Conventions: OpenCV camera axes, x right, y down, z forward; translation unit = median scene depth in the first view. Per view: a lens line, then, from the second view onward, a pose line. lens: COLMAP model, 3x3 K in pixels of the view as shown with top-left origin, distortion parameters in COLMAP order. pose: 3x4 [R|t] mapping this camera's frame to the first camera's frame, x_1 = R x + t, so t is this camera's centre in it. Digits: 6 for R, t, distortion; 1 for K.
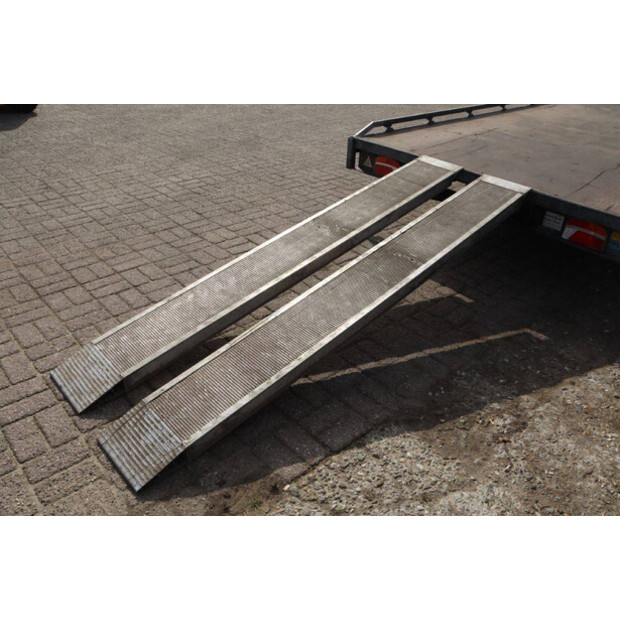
lens RADIAL K [[506.3, 0, 310.0], [0, 506.3, 310.0], [0, 0, 1]] dist [-0.171927, 0.141077]
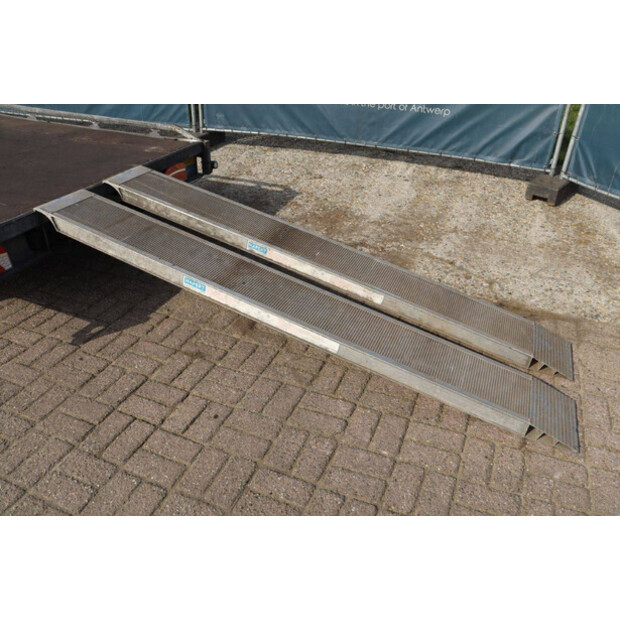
lens RADIAL K [[506.3, 0, 310.0], [0, 506.3, 310.0], [0, 0, 1]] dist [-0.171927, 0.141077]
pose [[-0.410877, -0.533196, 0.739515, -0.732330], [0.441065, 0.593650, 0.673084, -0.719380], [-0.797898, 0.602729, -0.008743, 1.076584]]
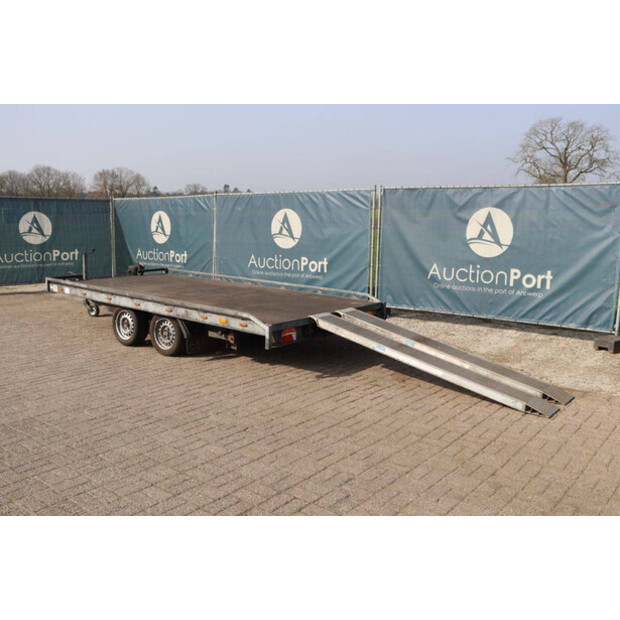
lens RADIAL K [[555.1, 0, 310.0], [0, 555.1, 310.0], [0, 0, 1]] dist [-0.002115, 0.002364]
pose [[-0.134725, -0.217546, 0.966707, -2.077195], [0.498288, 0.828397, 0.255865, -1.087302], [-0.856480, 0.516170, -0.003206, 1.378666]]
